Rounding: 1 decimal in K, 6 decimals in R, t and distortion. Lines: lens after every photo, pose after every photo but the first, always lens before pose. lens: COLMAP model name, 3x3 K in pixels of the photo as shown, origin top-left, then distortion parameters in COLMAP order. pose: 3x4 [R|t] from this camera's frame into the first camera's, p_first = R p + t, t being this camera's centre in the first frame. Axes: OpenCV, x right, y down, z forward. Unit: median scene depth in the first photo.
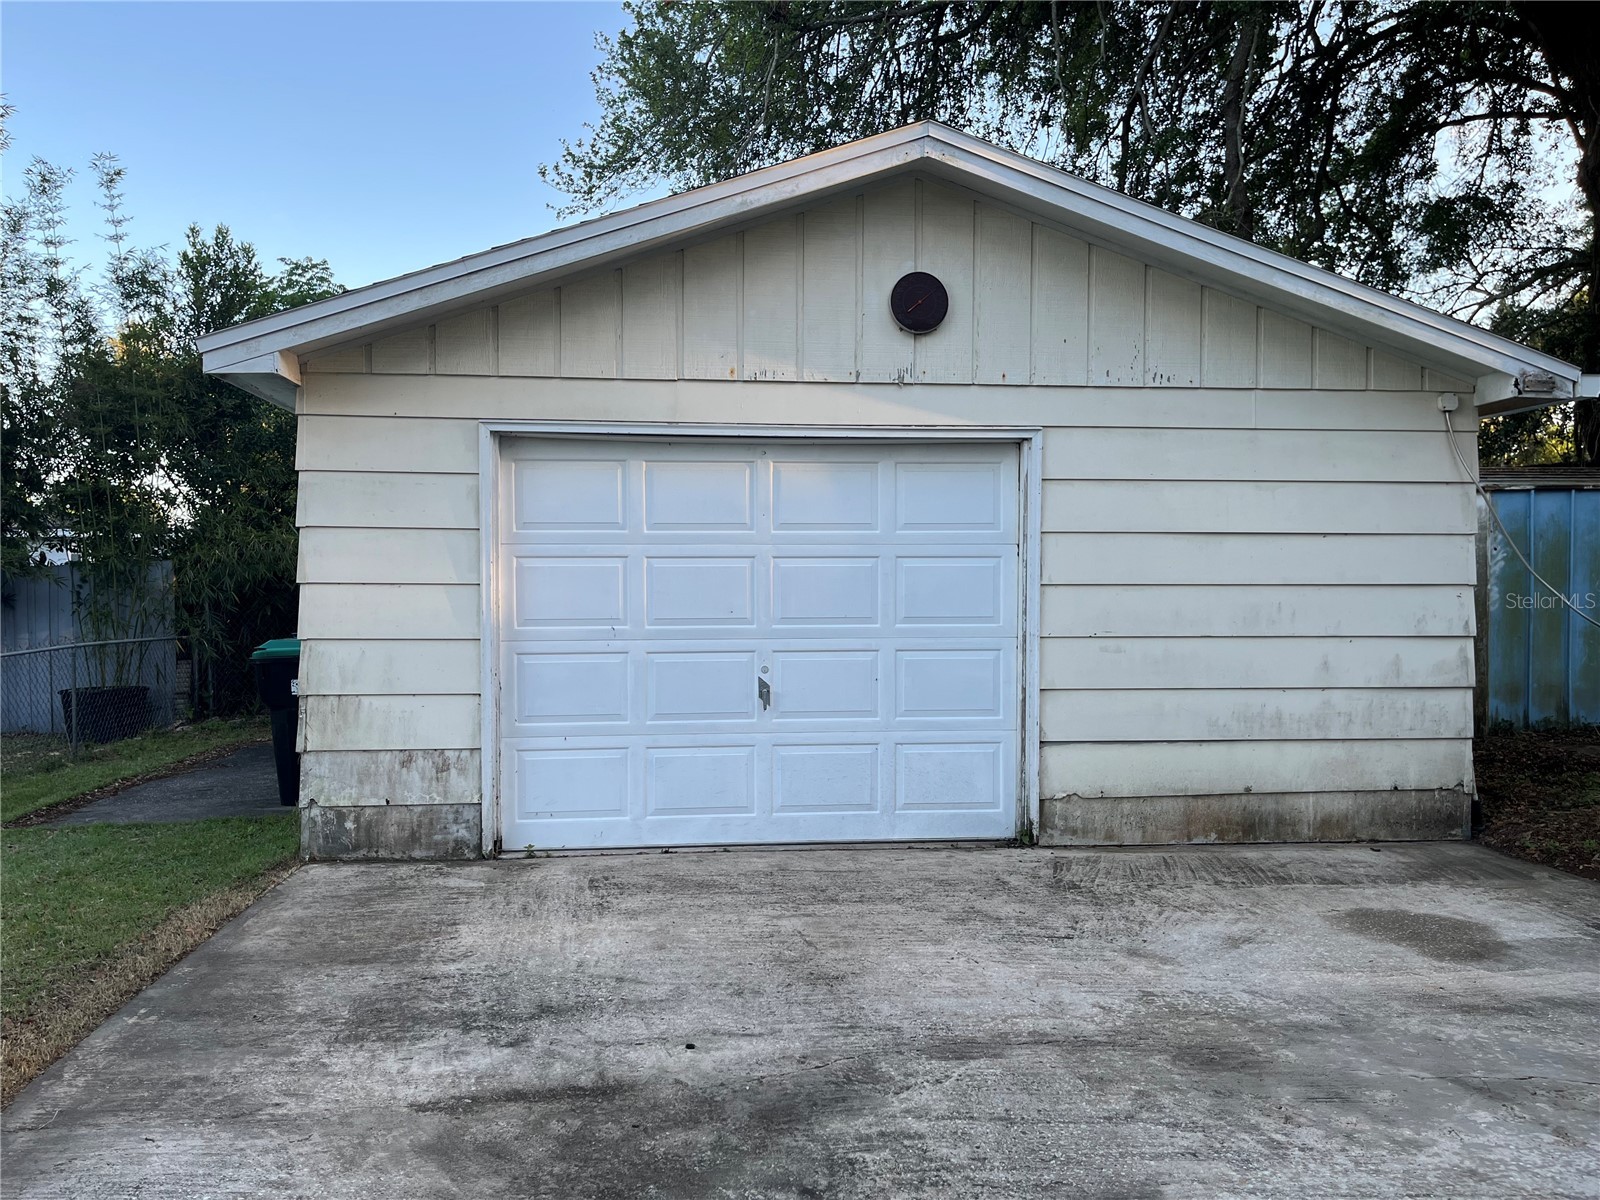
lens RADIAL K [[1217.6, 0, 798.3], [0, 1217.6, 602.7], [0, 0, 1]] dist [0.045778, -0.027198]
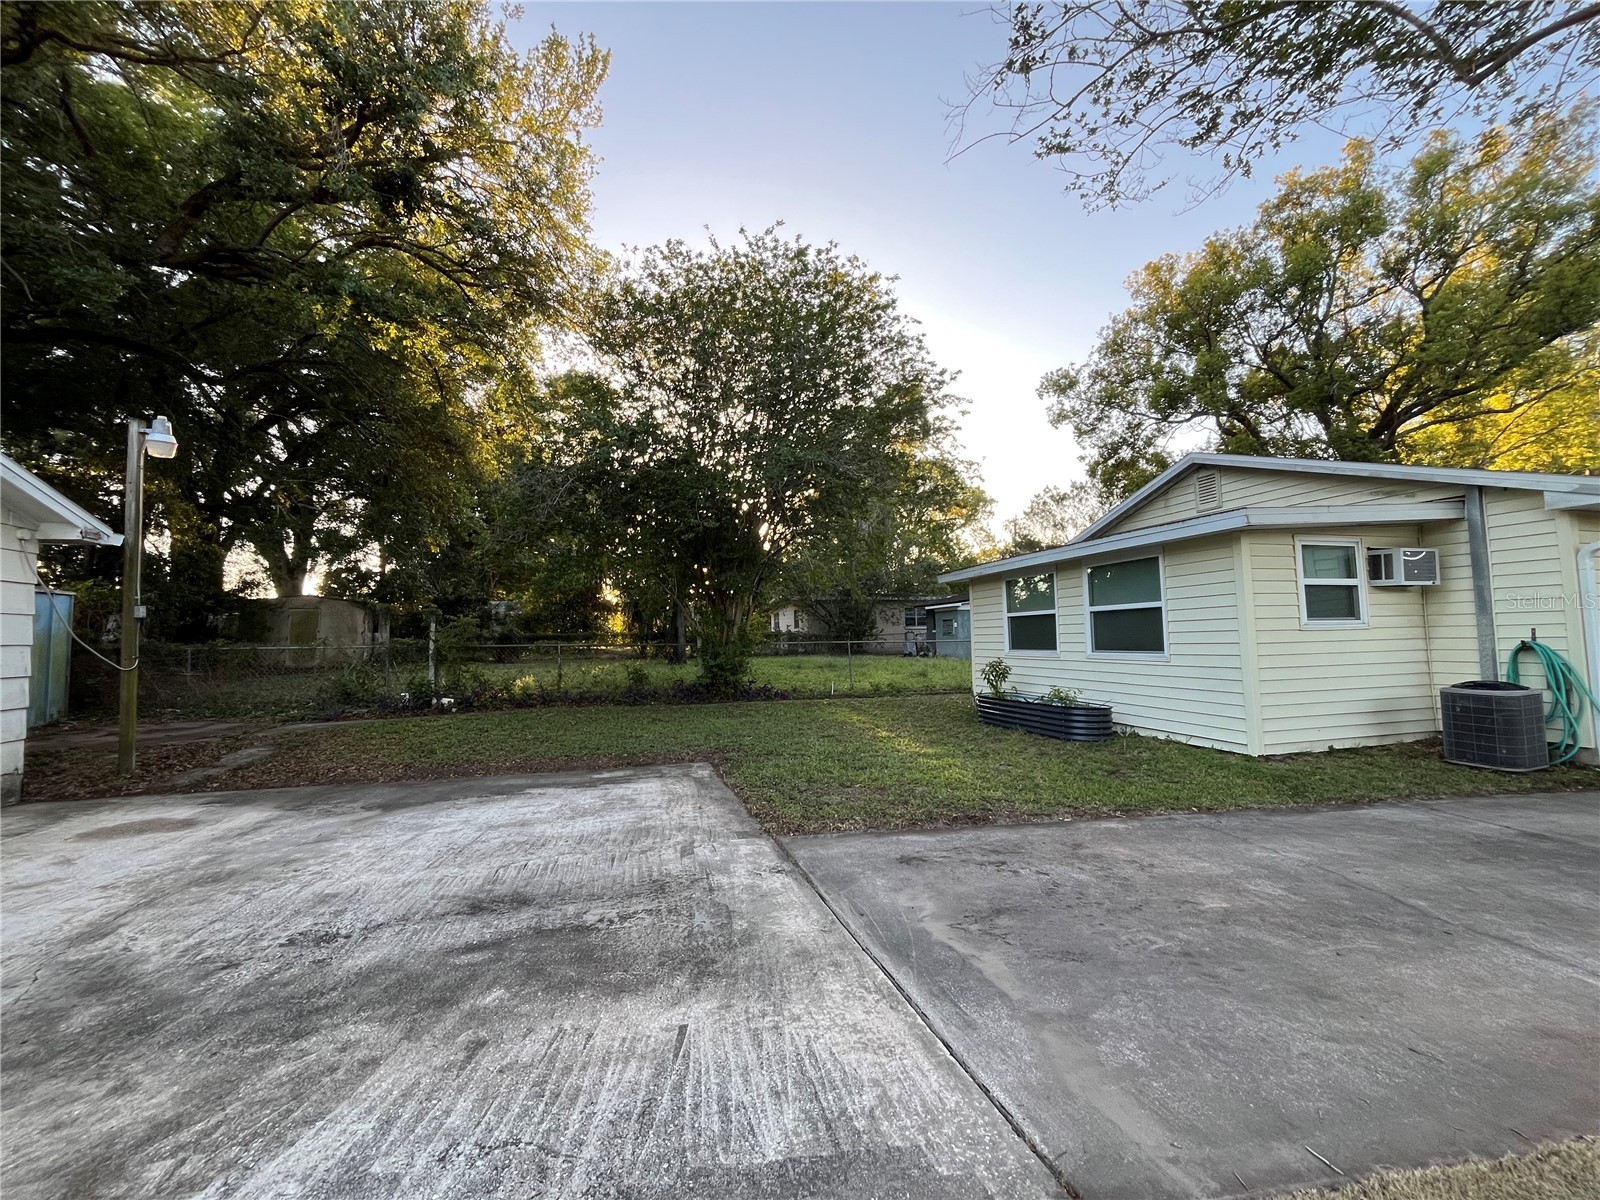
lens RADIAL K [[648.9, 0, 794.3], [0, 648.9, 591.7], [0, 0, 1]] dist [-0.003973, -0.000166]
pose [[-0.171393, 0.071435, 0.982609, -0.963093], [0.030835, 0.997268, -0.067122, 0.006884], [-0.984720, 0.018794, -0.173128, 0.269023]]
